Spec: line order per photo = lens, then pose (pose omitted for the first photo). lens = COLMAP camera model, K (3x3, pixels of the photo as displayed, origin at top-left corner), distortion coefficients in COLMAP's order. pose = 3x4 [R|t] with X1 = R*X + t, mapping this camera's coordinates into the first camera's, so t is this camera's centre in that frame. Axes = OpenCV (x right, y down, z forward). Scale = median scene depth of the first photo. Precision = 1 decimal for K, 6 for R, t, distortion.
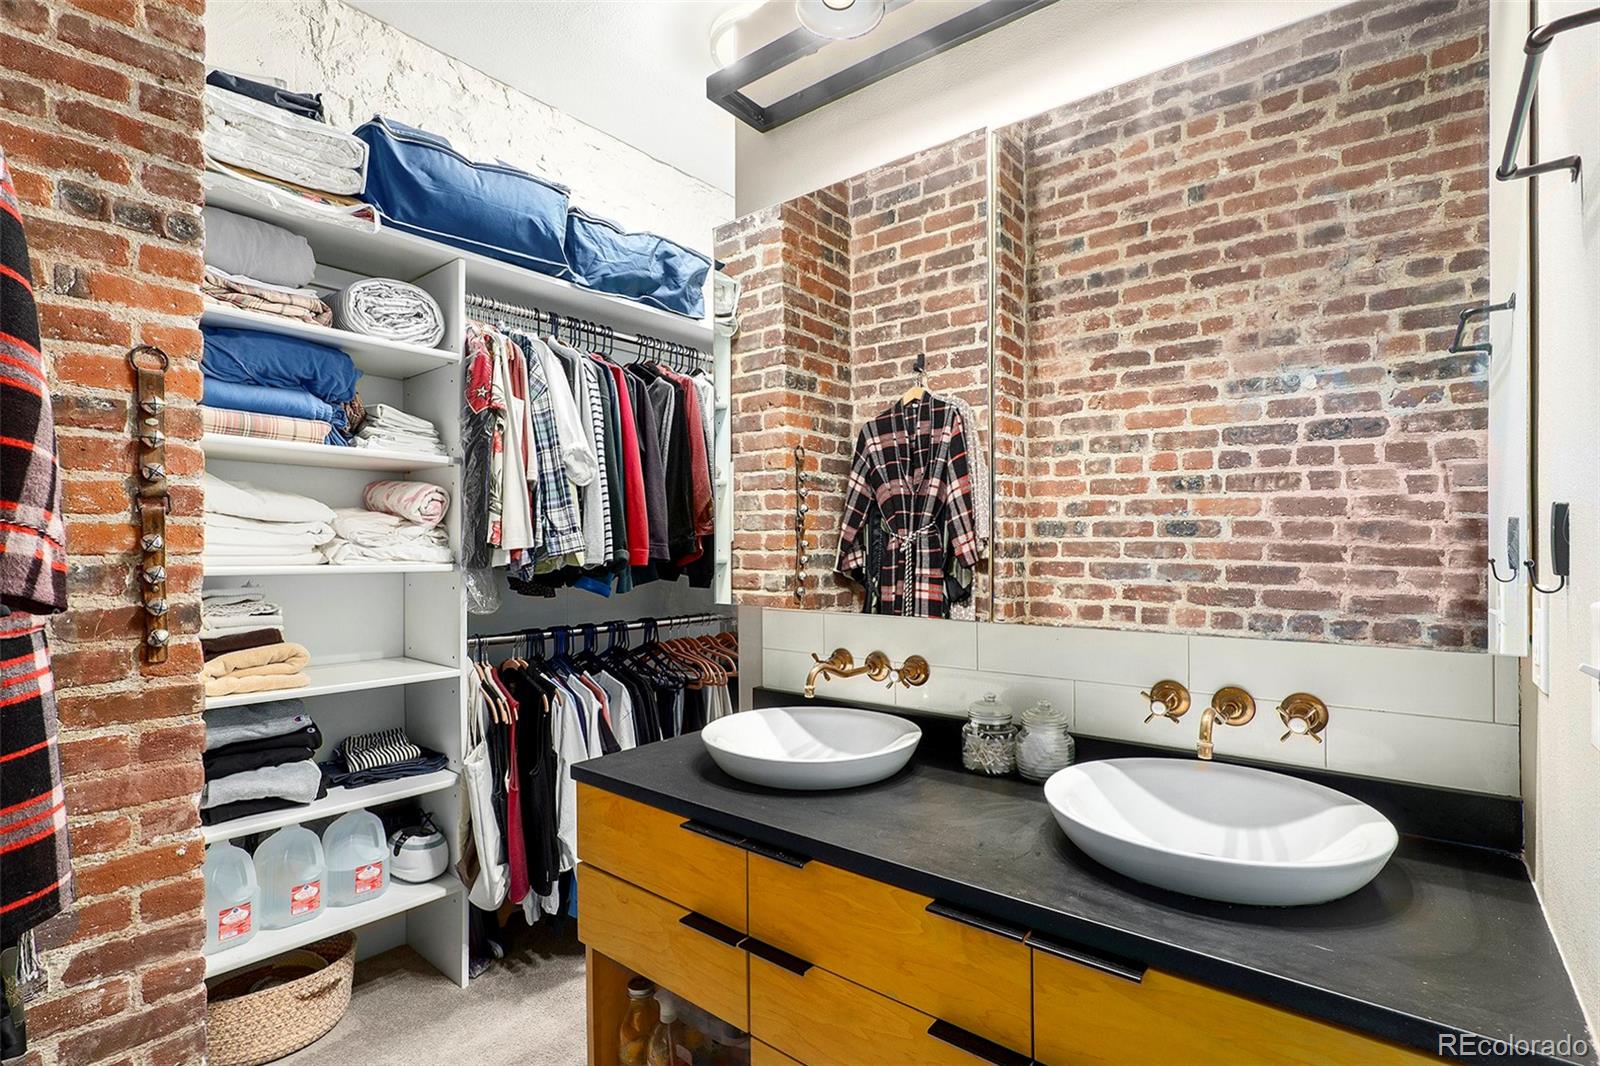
lens RADIAL K [[759.2, 0, 798.8], [0, 759.2, 542.9], [0, 0, 1]] dist [-0.019039, 0.000723]
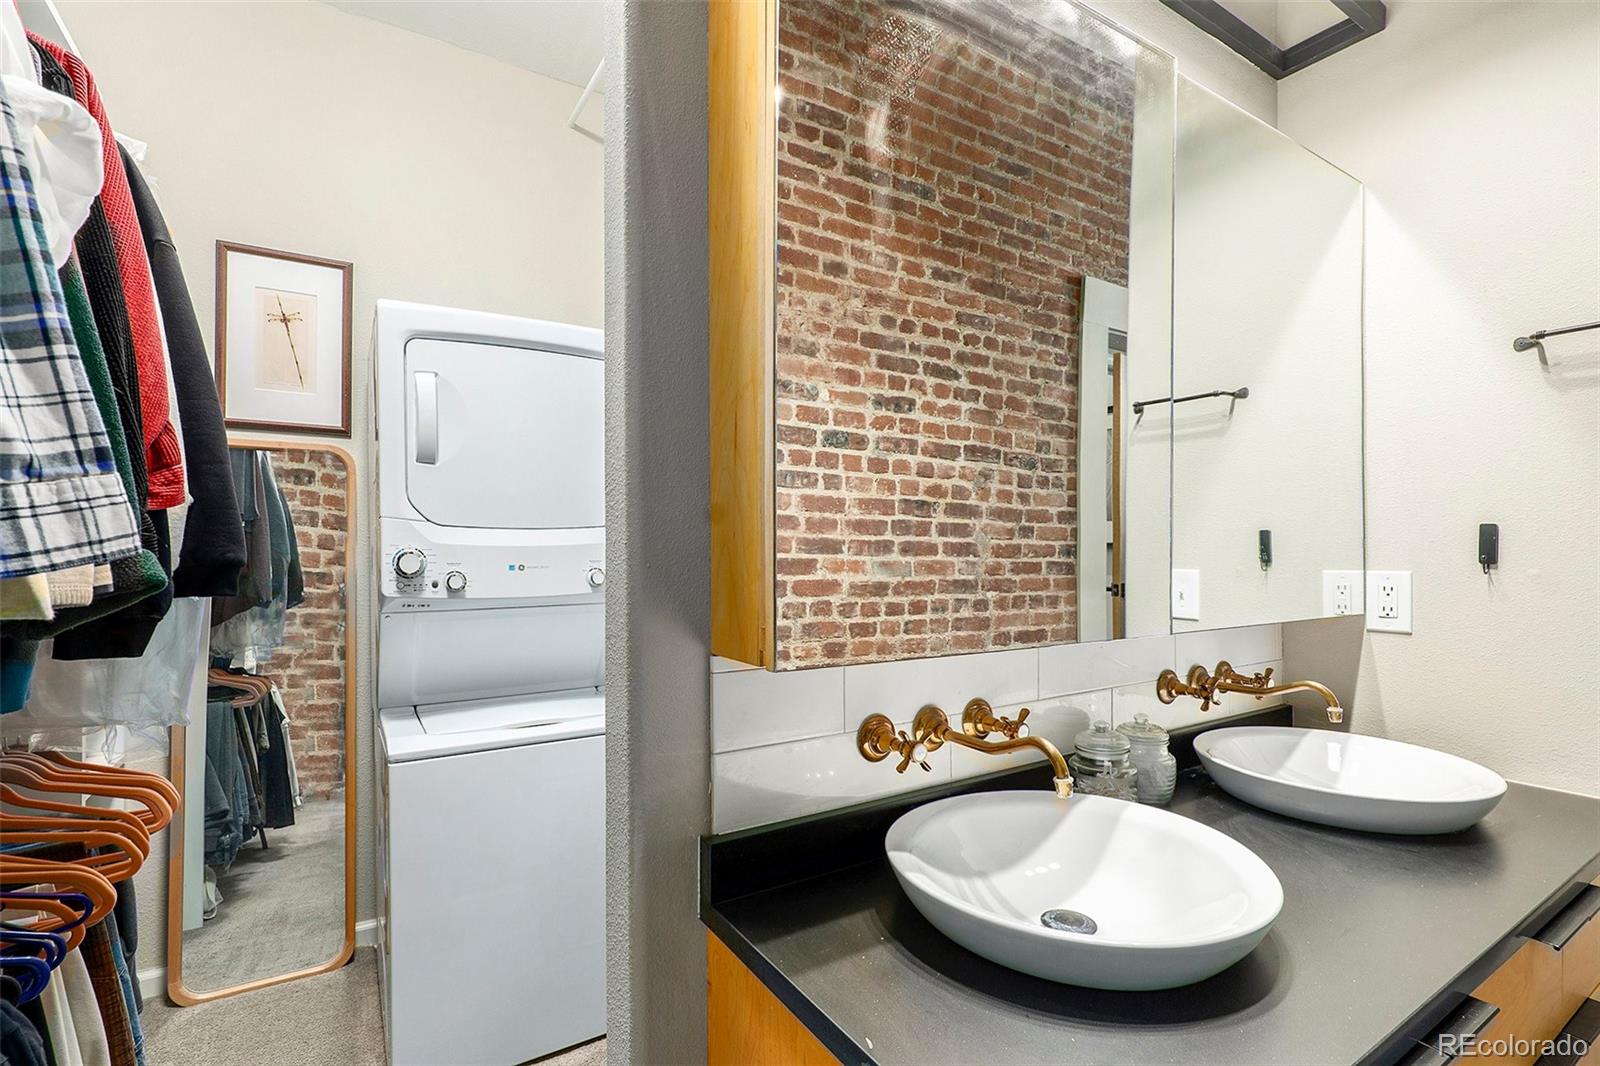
lens RADIAL K [[759.2, 0, 798.3], [0, 759.2, 538.6], [0, 0, 1]] dist [-0.019039, 0.000723]
pose [[0.350598, 0.001068, 0.936526, -0.407635], [-0.016940, 0.999843, 0.005202, -0.002475], [-0.936373, -0.017688, 0.350561, 0.642606]]
